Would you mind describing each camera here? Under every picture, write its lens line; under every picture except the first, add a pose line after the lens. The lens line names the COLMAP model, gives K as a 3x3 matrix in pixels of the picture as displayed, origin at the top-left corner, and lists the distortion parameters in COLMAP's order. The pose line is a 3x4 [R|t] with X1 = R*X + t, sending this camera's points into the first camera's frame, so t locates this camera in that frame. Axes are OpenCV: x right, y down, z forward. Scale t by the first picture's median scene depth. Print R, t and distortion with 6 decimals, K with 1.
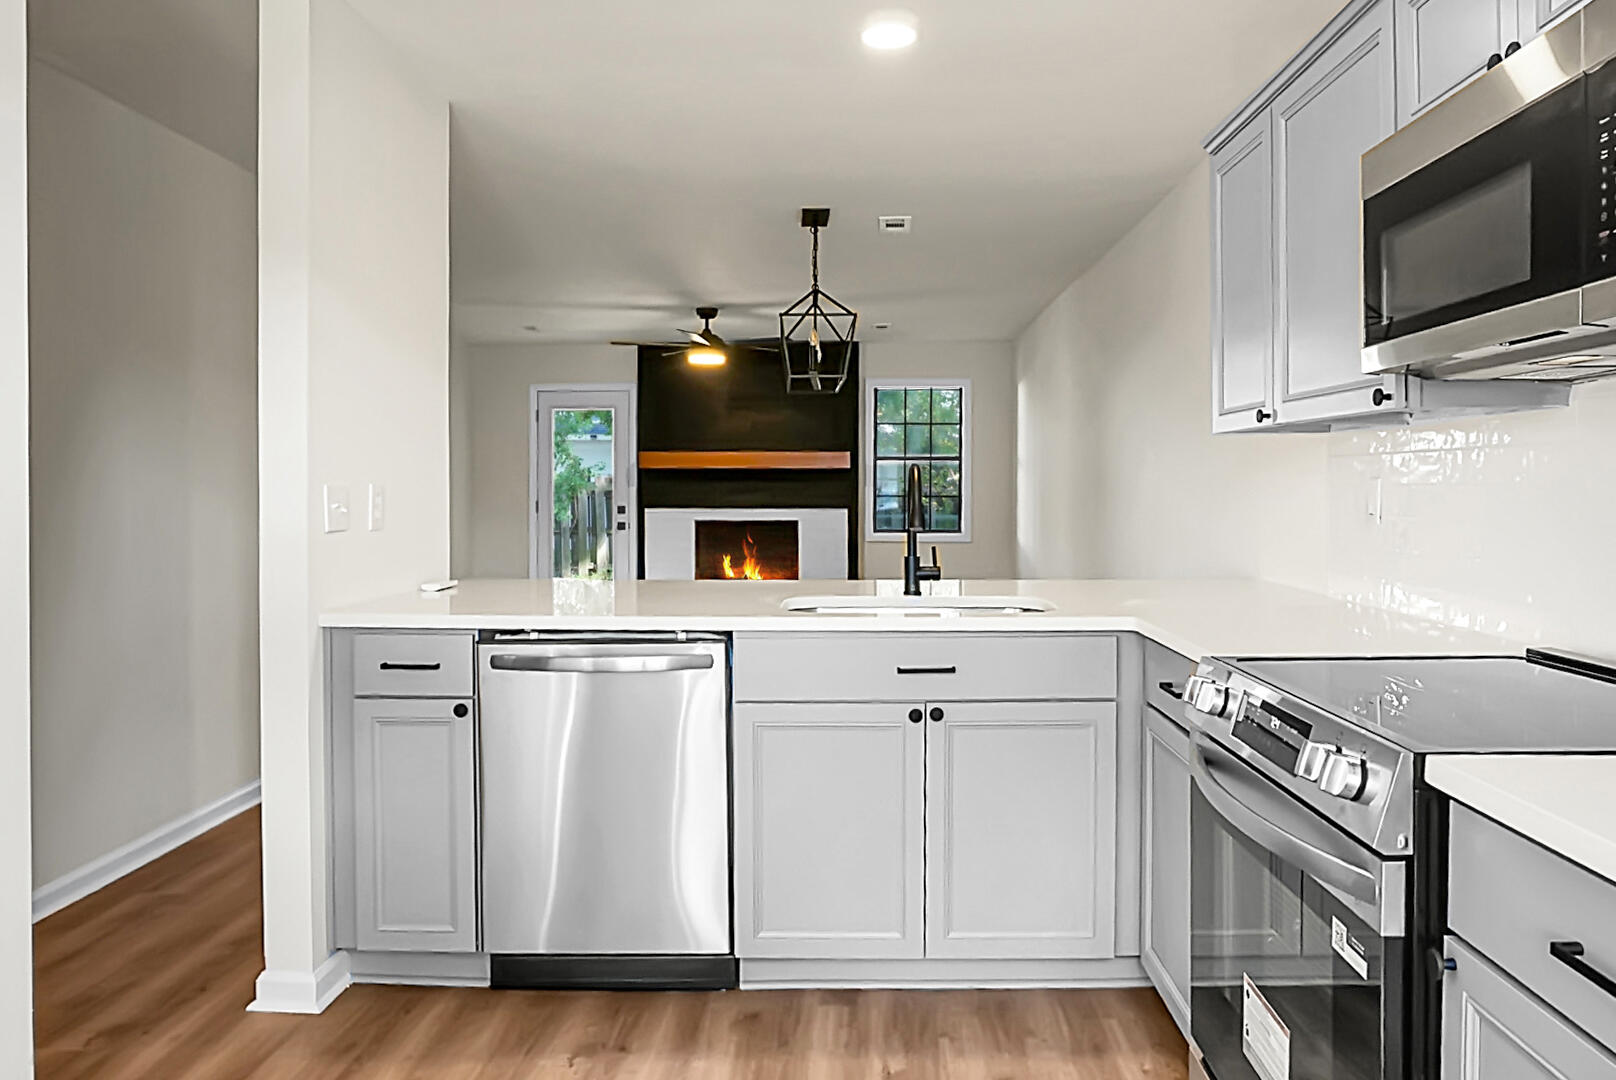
lens RADIAL K [[1134.6, 0, 812.4], [0, 1134.6, 493.5], [0, 0, 1]] dist [-0.067290, 0.060791]
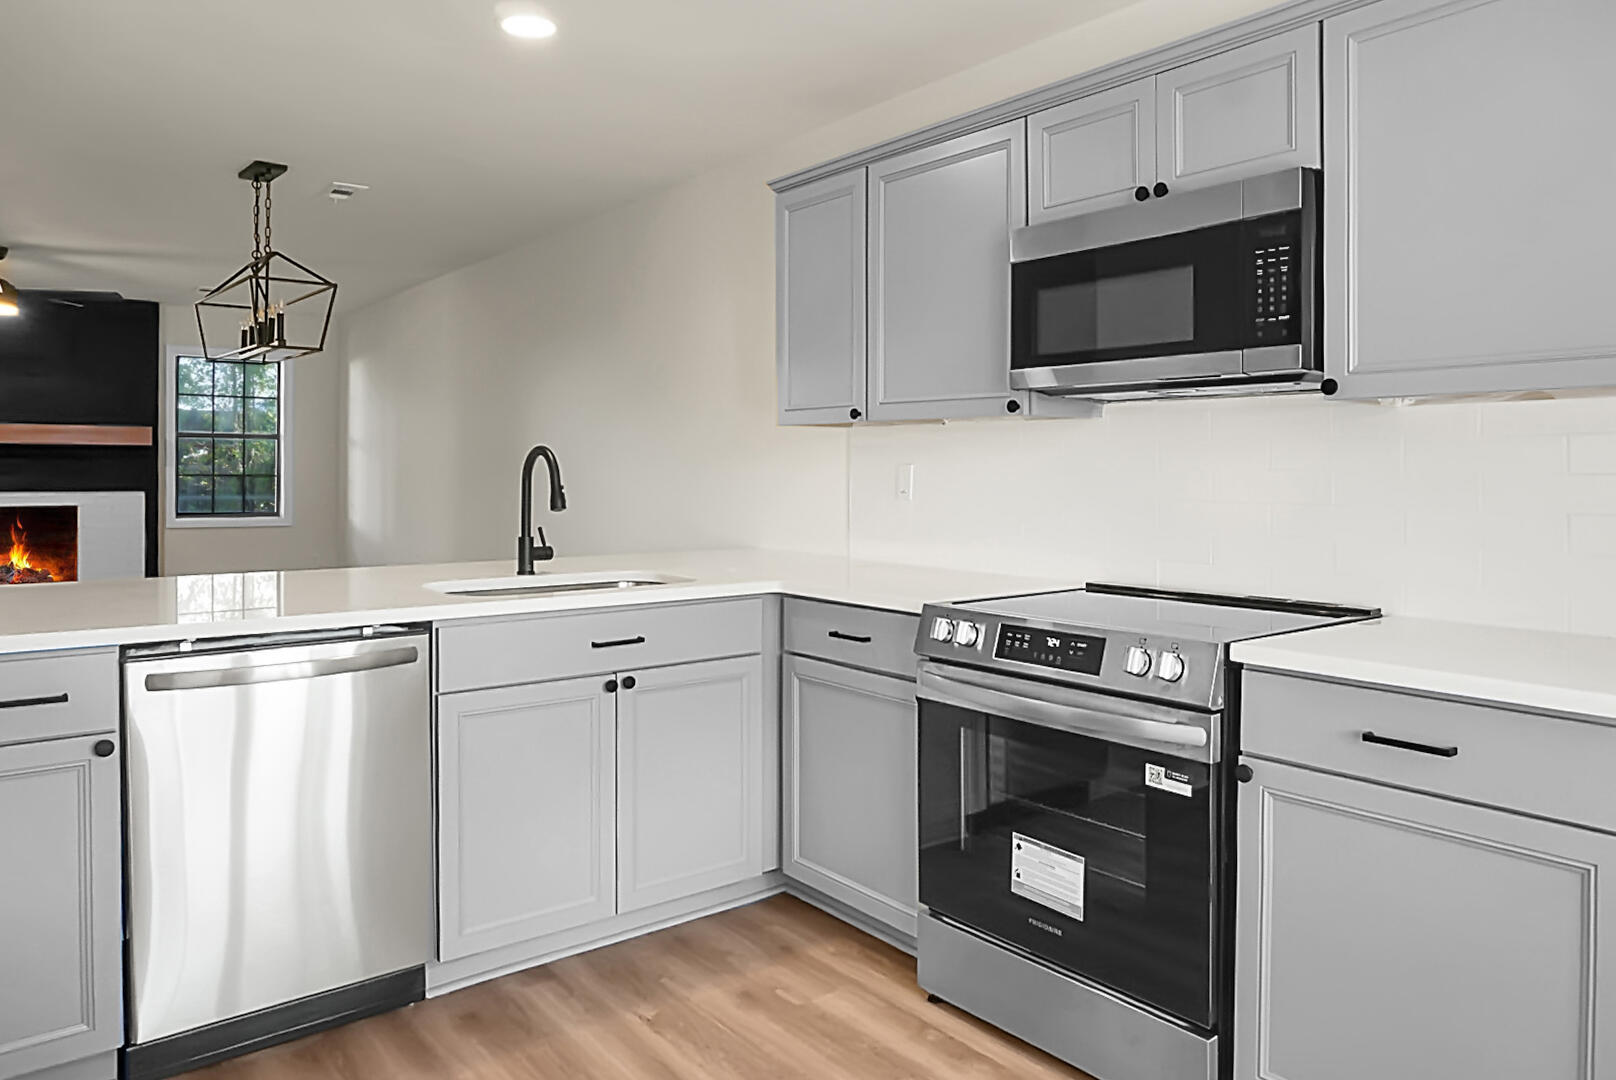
lens RADIAL K [[1102.0, 0, 810.4], [0, 1102.0, 471.2], [0, 0, 1]] dist [-0.037602, 0.001736]
pose [[0.770705, 0.001715, 0.637190, -0.203677], [-0.000548, 0.999998, -0.002029, -0.001301], [-0.637192, 0.001215, 0.770704, 0.042529]]
